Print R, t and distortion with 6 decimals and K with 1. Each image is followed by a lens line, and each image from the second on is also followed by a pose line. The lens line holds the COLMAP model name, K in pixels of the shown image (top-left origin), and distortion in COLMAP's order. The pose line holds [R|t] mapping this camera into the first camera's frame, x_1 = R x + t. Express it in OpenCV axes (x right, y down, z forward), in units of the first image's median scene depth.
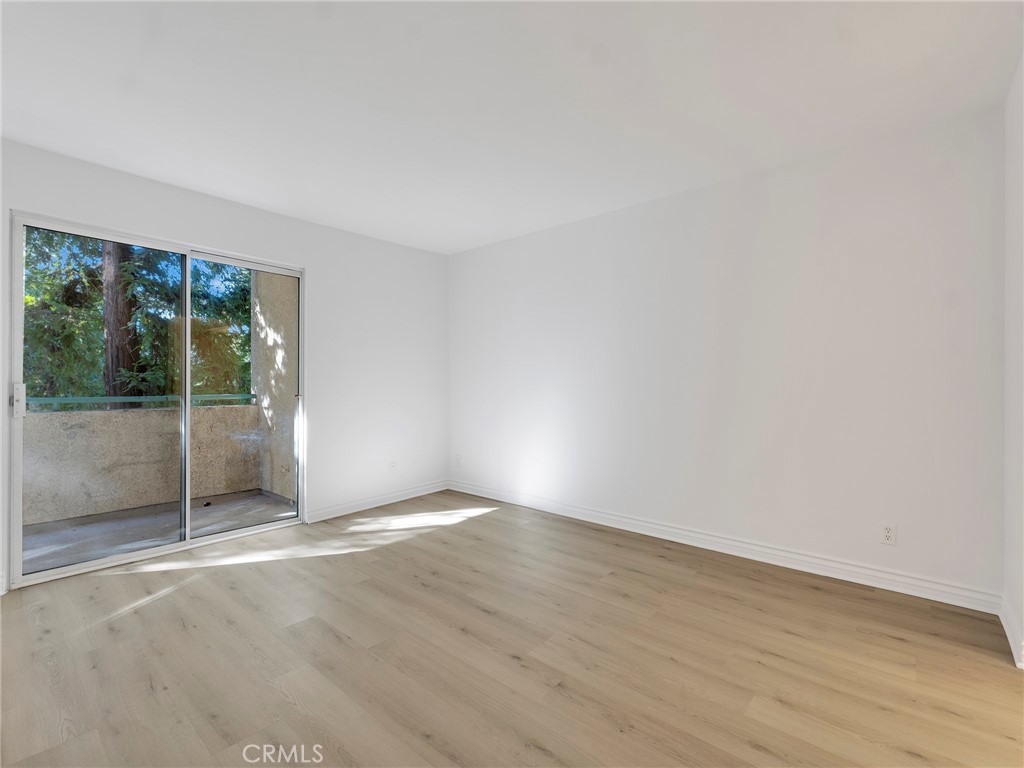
lens RADIAL K [[465.8, 0, 511.8], [0, 465.8, 383.7], [0, 0, 1]] dist [-0.000209, -0.000246]
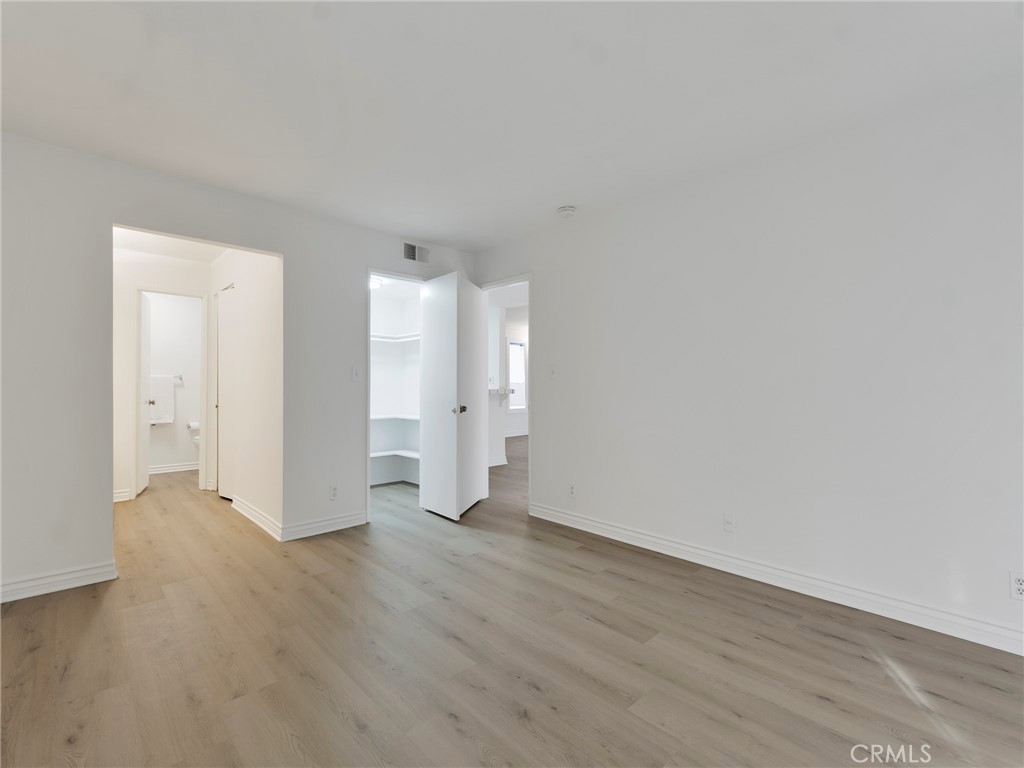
lens RADIAL K [[465.8, 0, 511.8], [0, 465.8, 385.0], [0, 0, 1]] dist [-0.000209, -0.000246]
pose [[-0.995696, 0.000406, 0.092680, -0.232662], [0.000044, 0.999992, -0.003913, -0.001863], [-0.092681, -0.003892, -0.995688, 1.804930]]
